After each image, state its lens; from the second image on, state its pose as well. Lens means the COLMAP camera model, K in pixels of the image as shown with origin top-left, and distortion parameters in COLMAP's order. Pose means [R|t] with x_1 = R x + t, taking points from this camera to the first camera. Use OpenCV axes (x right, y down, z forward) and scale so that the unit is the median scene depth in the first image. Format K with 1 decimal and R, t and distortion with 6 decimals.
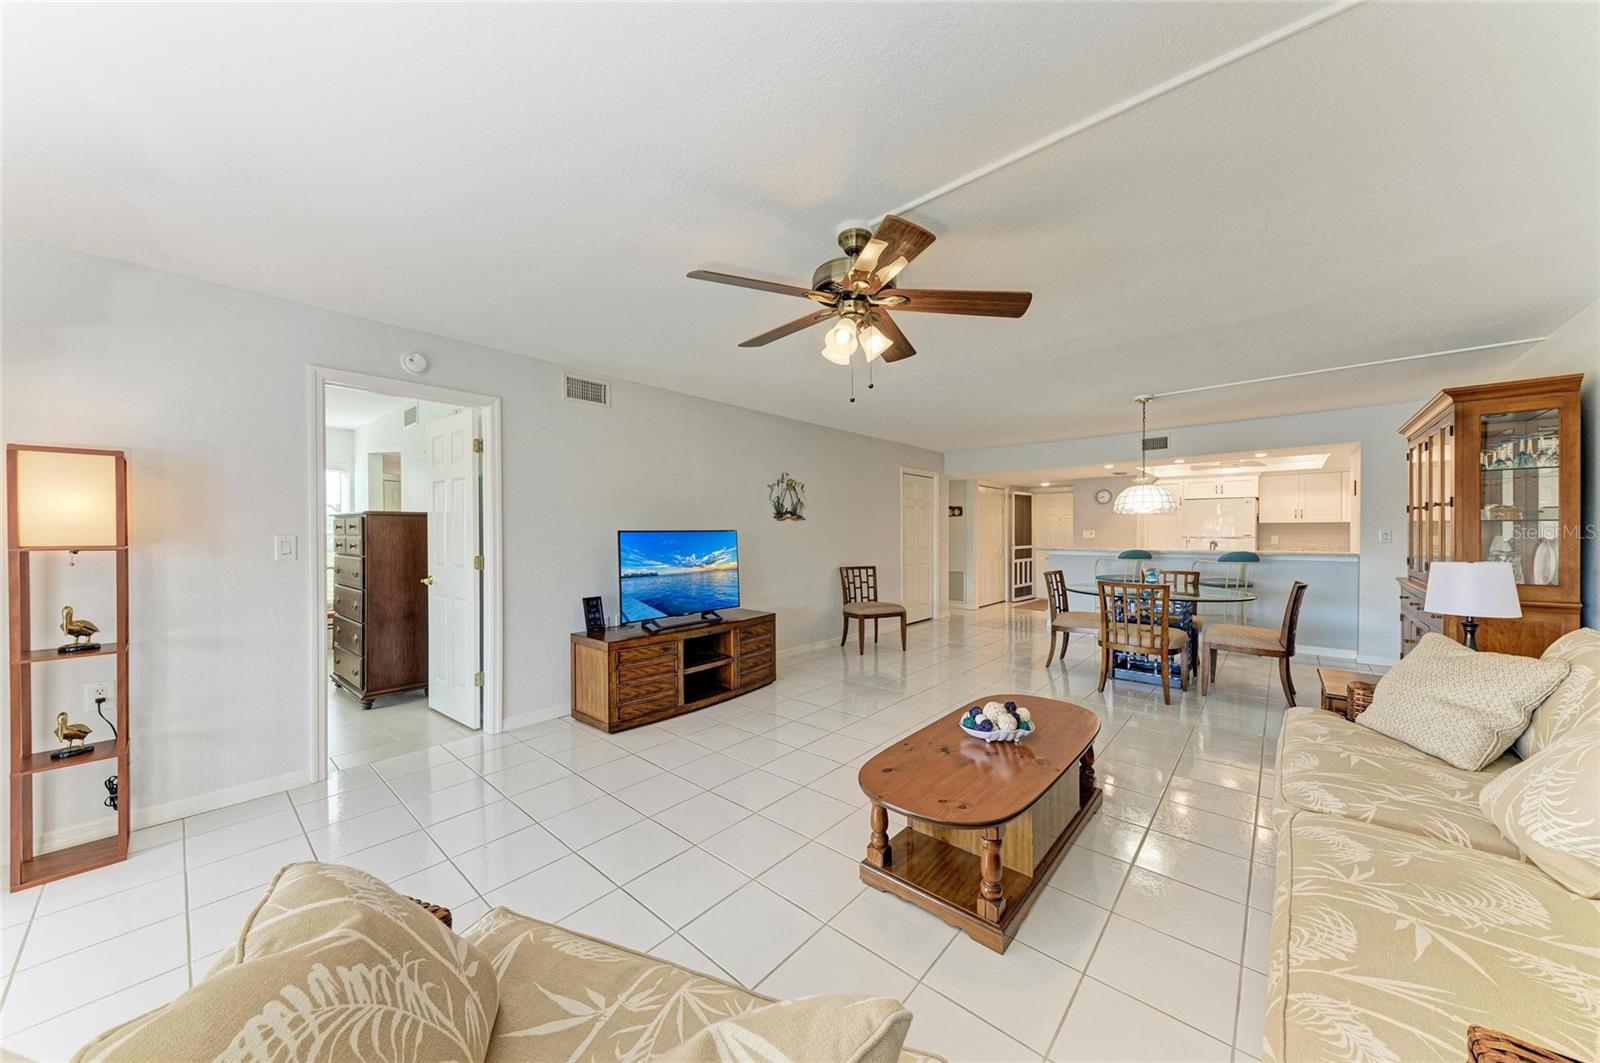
lens RADIAL K [[532.8, 0, 808.1], [0, 532.8, 534.0], [0, 0, 1]] dist [0.010185, -0.000016]
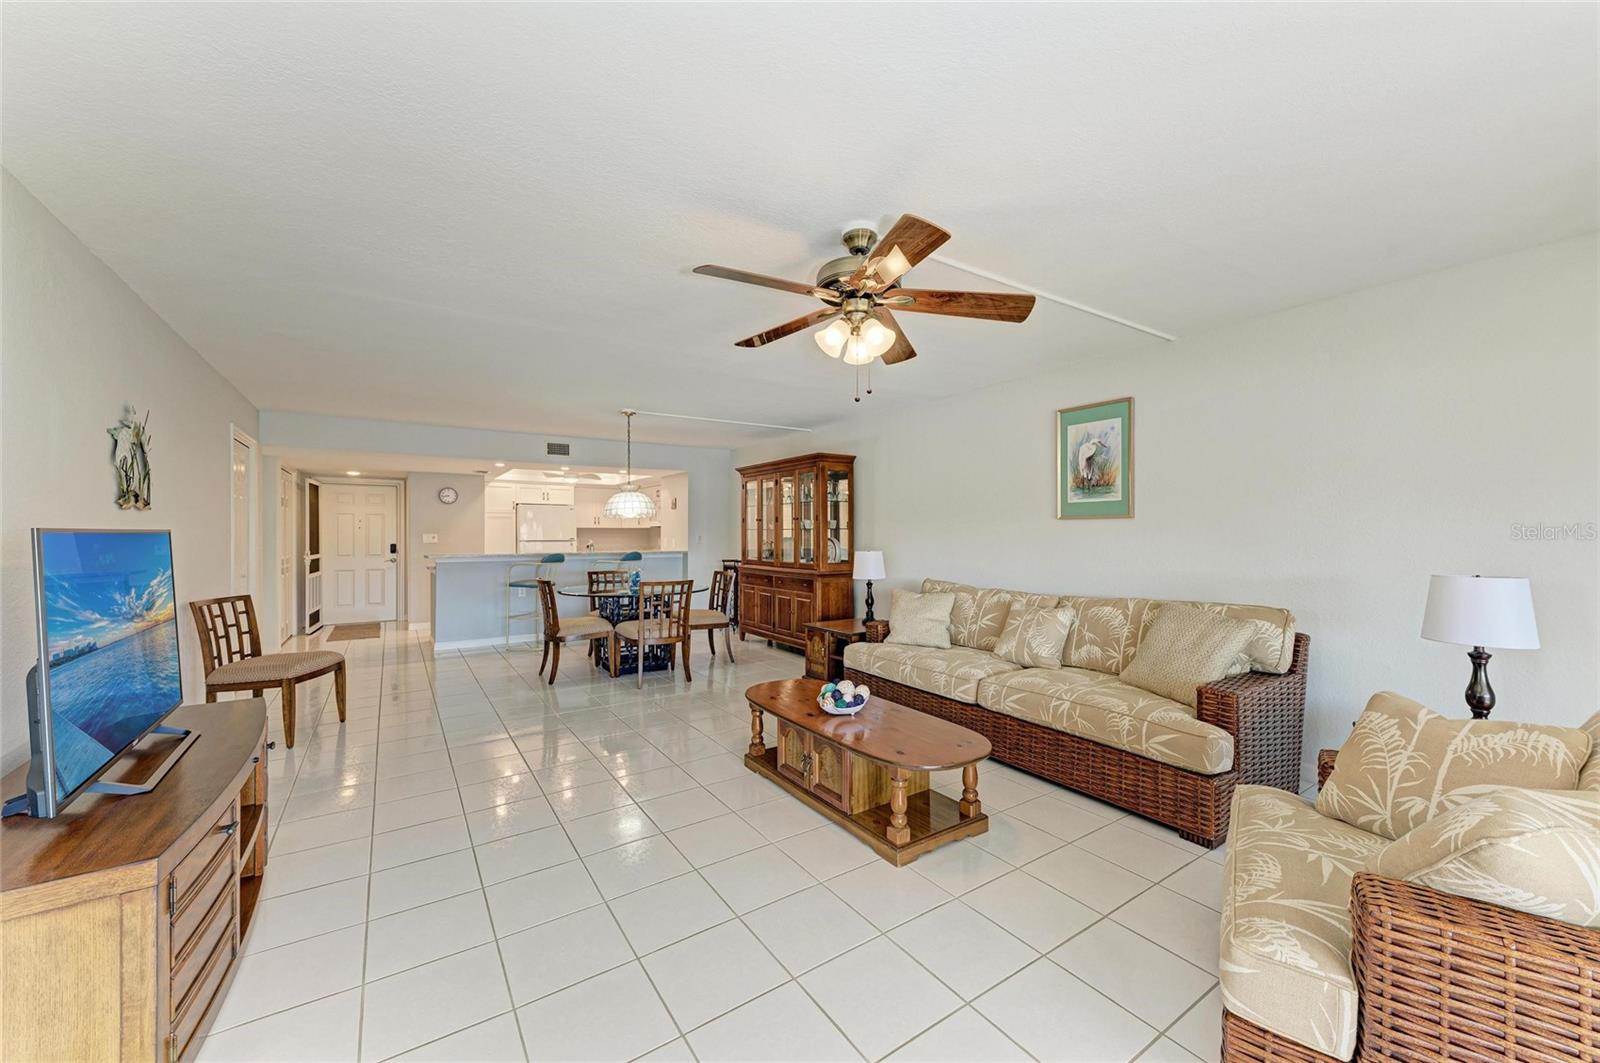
lens RADIAL K [[606.8, 0, 791.6], [0, 606.8, 534.3], [0, 0, 1]] dist [0.006271, -0.001905]
pose [[0.263238, 0.007934, 0.964698, -0.505032], [0.001063, 0.999963, -0.008514, 0.003912], [-0.964730, 0.003267, 0.263220, 0.405909]]
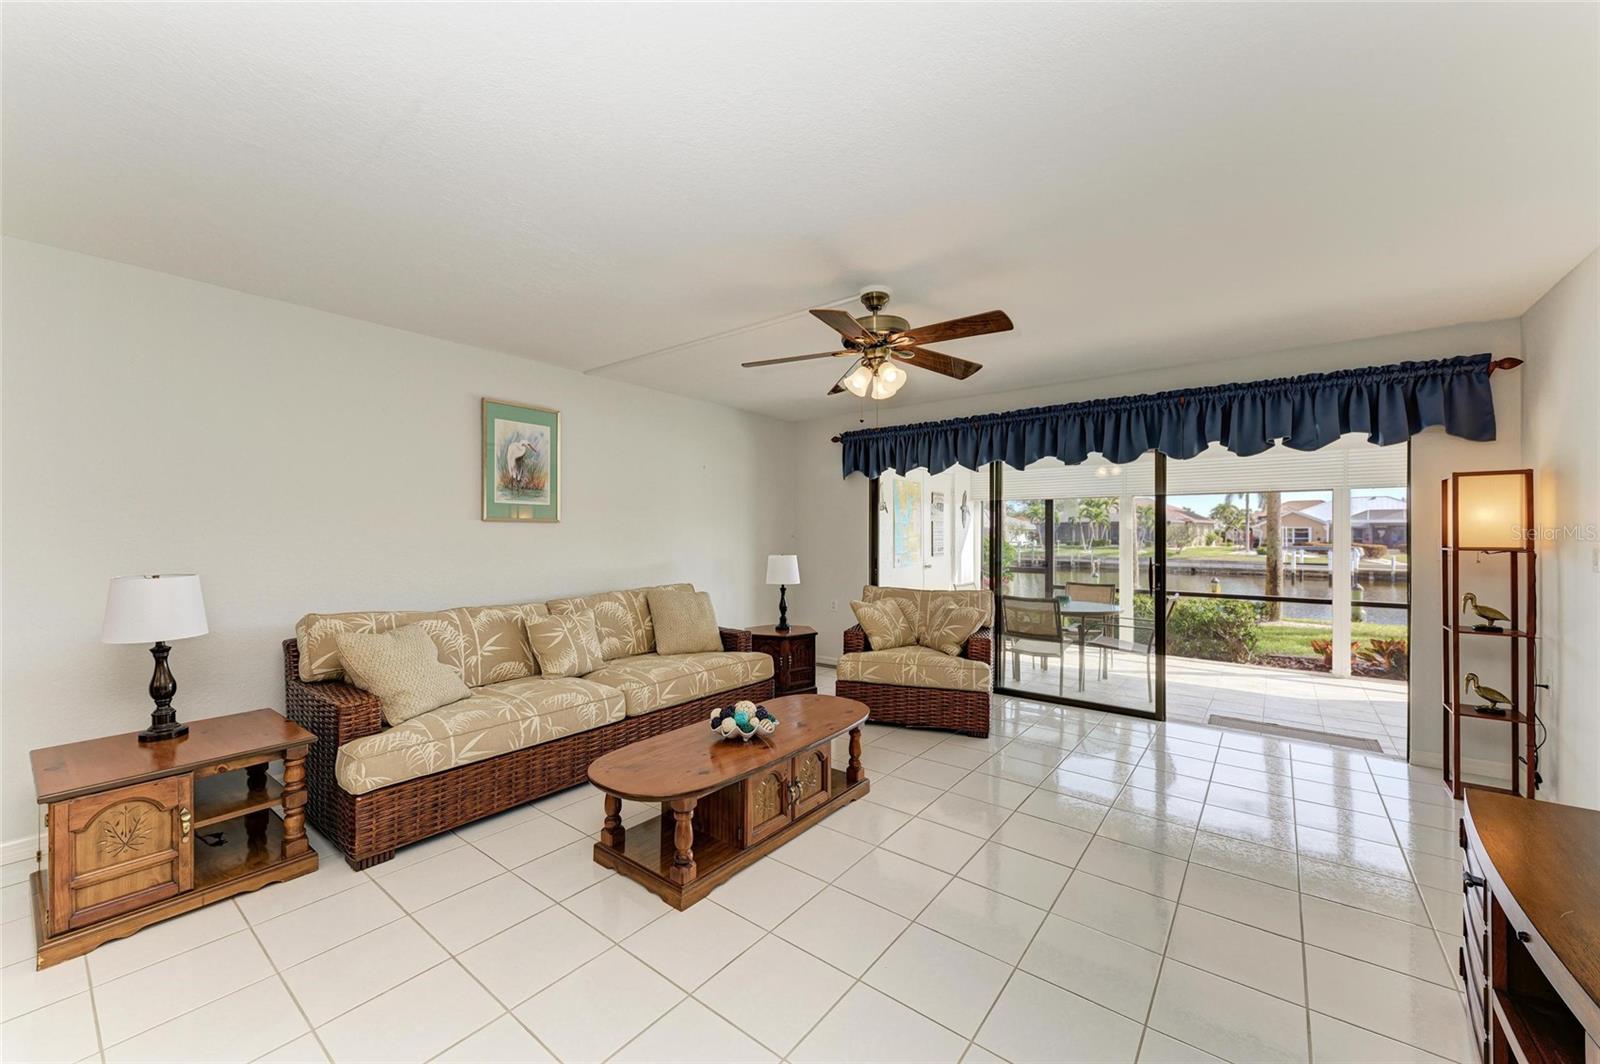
lens RADIAL K [[606.8, 0, 791.5], [0, 606.8, 534.6], [0, 0, 1]] dist [0.006271, -0.001905]
pose [[-0.998850, 0.004597, -0.047718, 0.167374], [0.004435, 0.999984, 0.003505, -0.008690], [0.047733, 0.003289, -0.998855, 1.157629]]
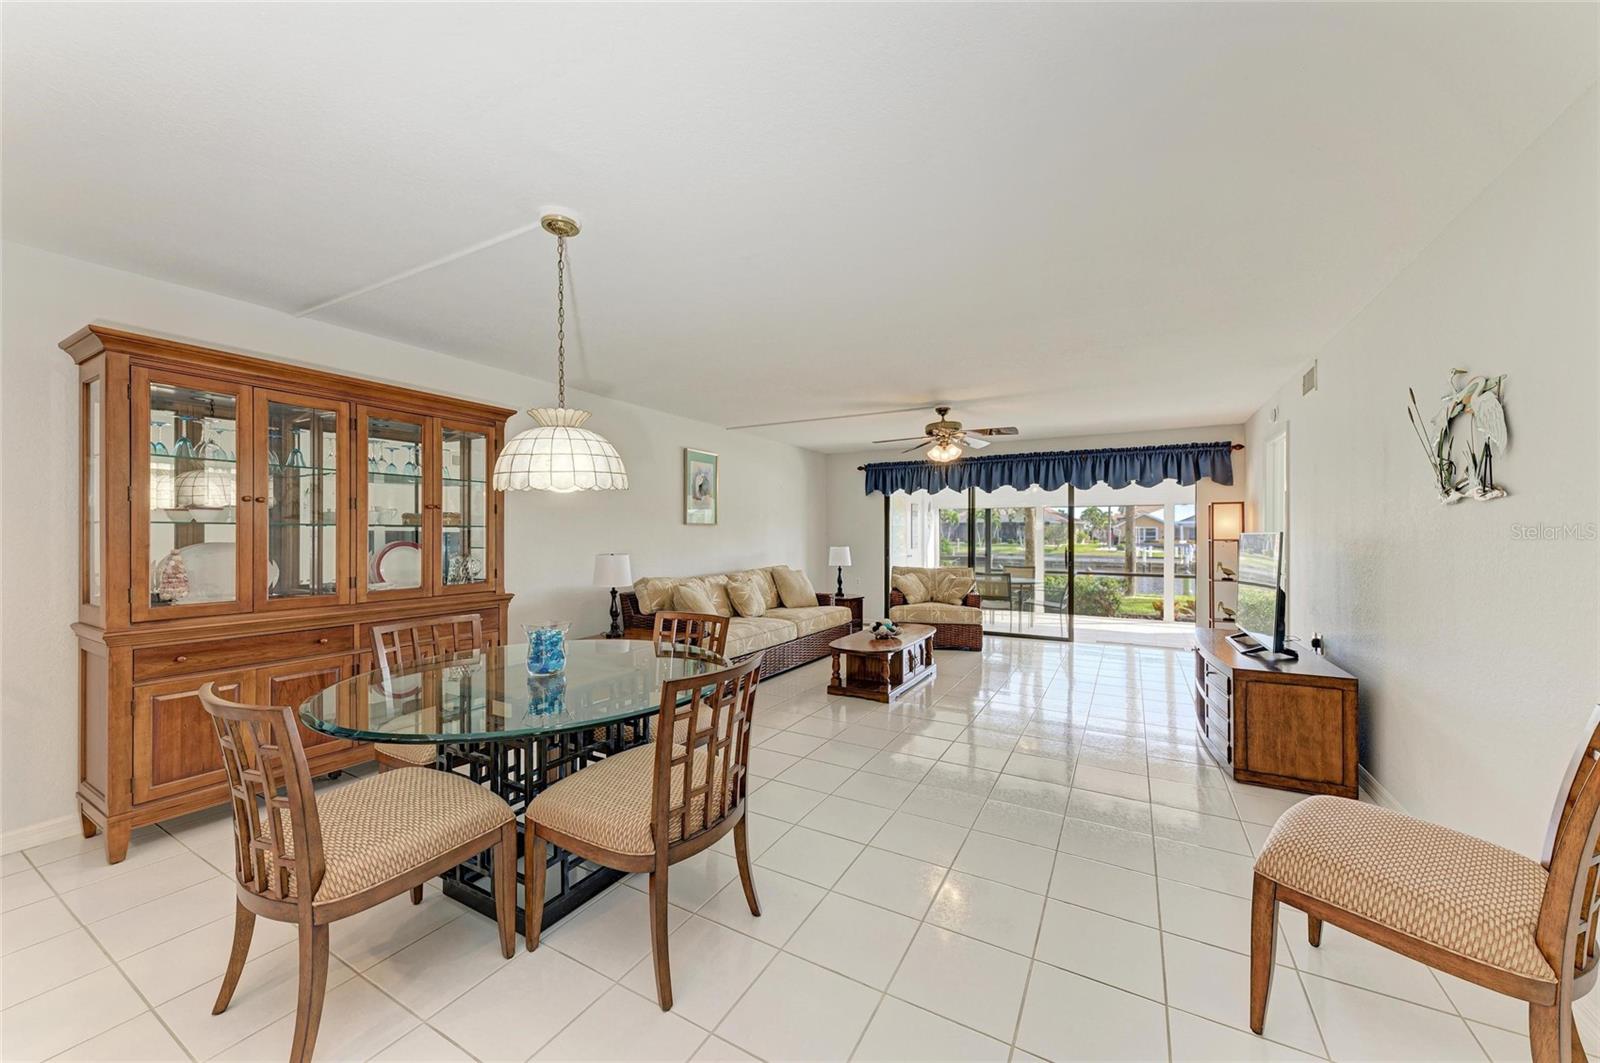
lens RADIAL K [[587.4, 0, 793.2], [0, 587.4, 532.7], [0, 0, 1]] dist [0.009376, -0.001197]
pose [[-0.980232, 0.004457, -0.197800, 0.601638], [0.004057, 0.999989, 0.002431, -0.010765], [0.197808, 0.001580, -0.980239, 1.649027]]
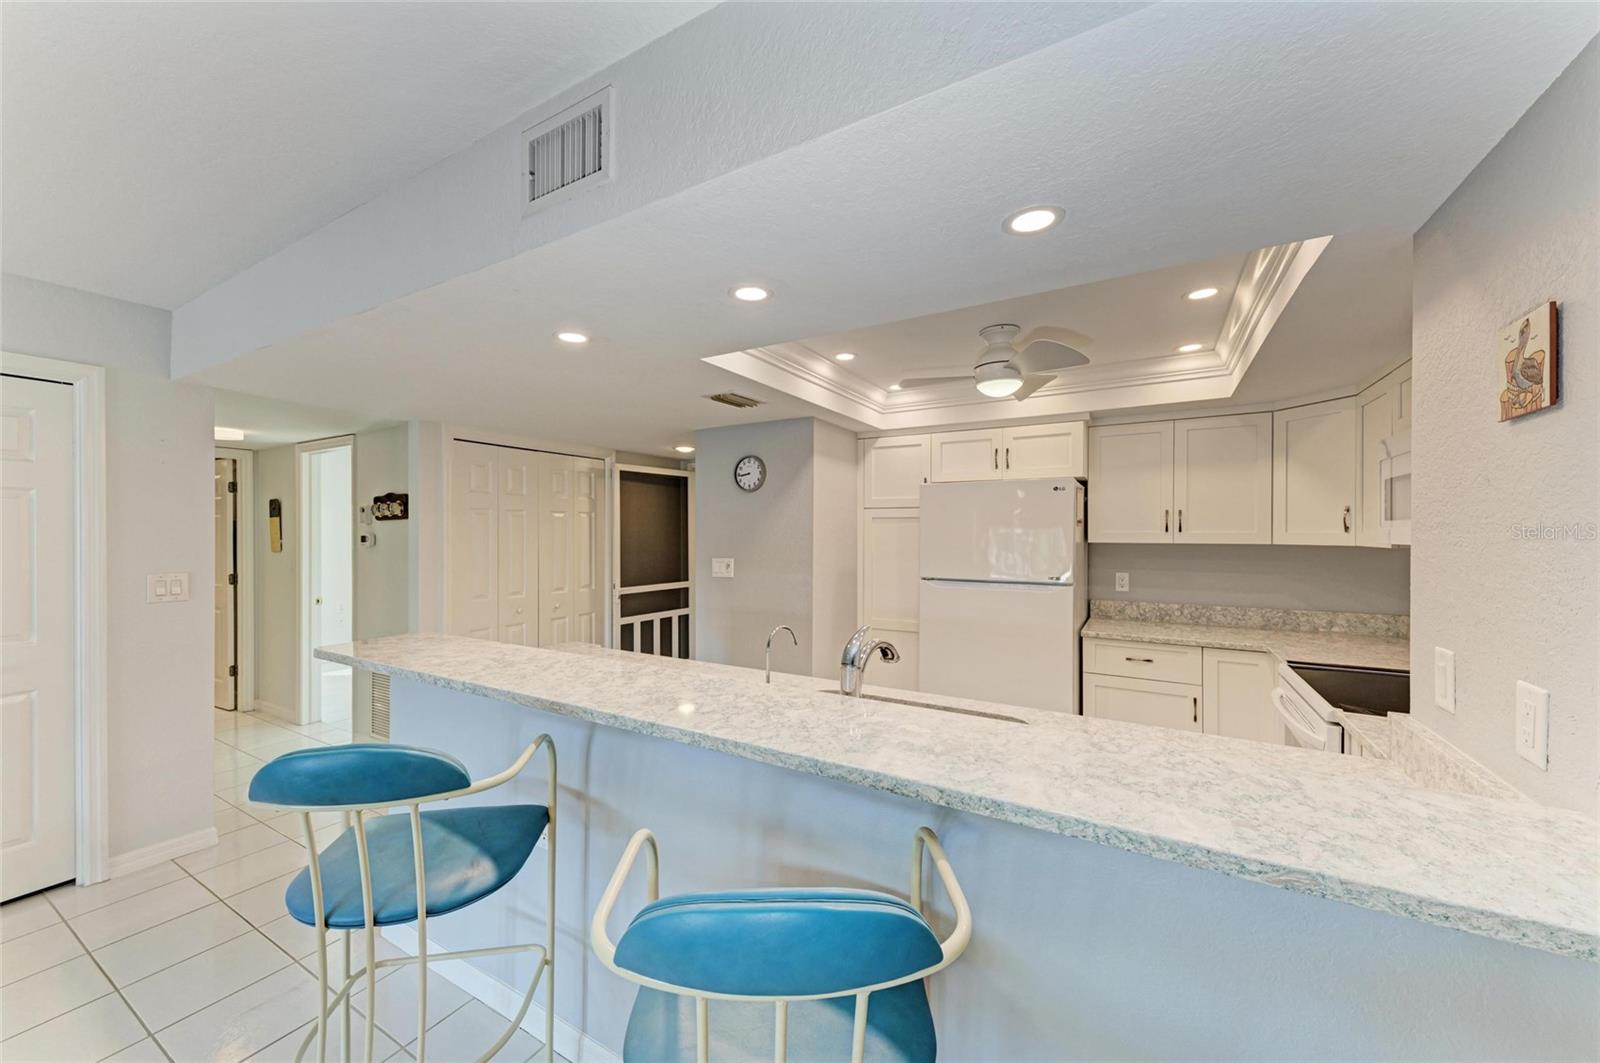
lens RADIAL K [[587.4, 0, 802.0], [0, 587.4, 535.8], [0, 0, 1]] dist [0.009376, -0.001197]
pose [[0.981652, 0.001765, 0.190671, 1.021040], [-0.002120, 0.999996, 0.001661, -0.049742], [-0.190668, -0.002035, 0.981653, 1.136596]]
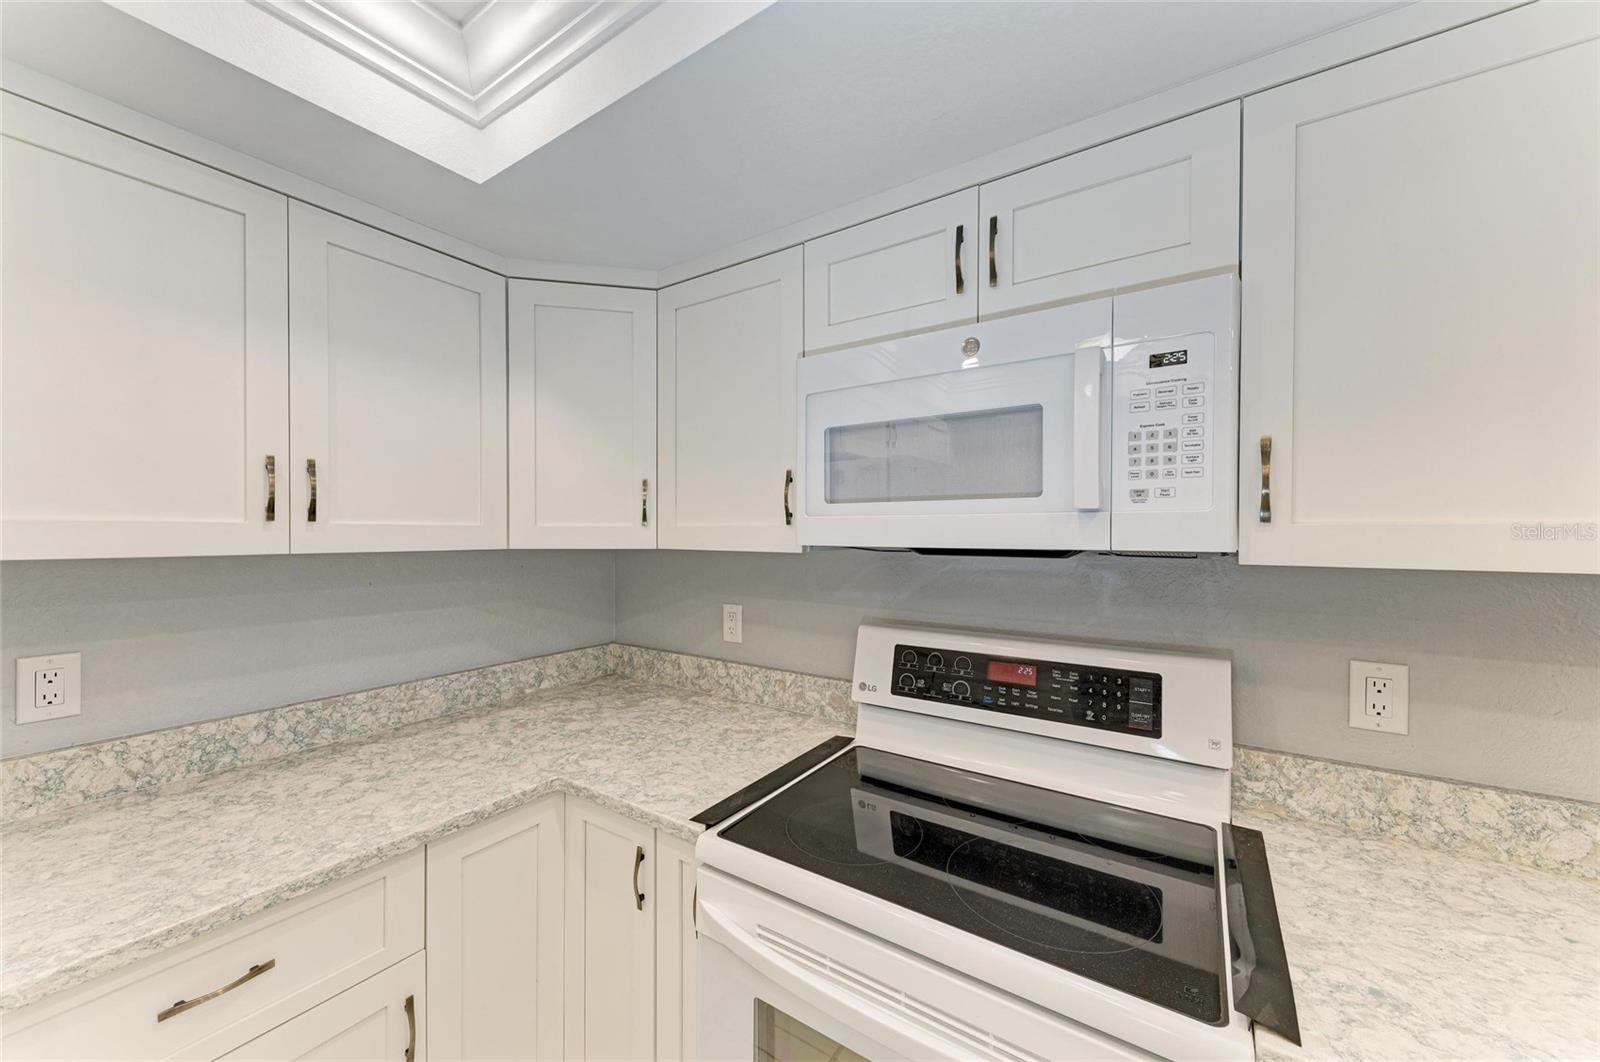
lens RADIAL K [[587.4, 0, 801.1], [0, 587.4, 536.1], [0, 0, 1]] dist [0.009376, -0.001197]
pose [[-0.133641, -0.003530, 0.991023, 1.353241], [0.000338, 0.999993, 0.003608, -0.048254], [-0.991030, 0.000817, -0.133639, 1.612081]]
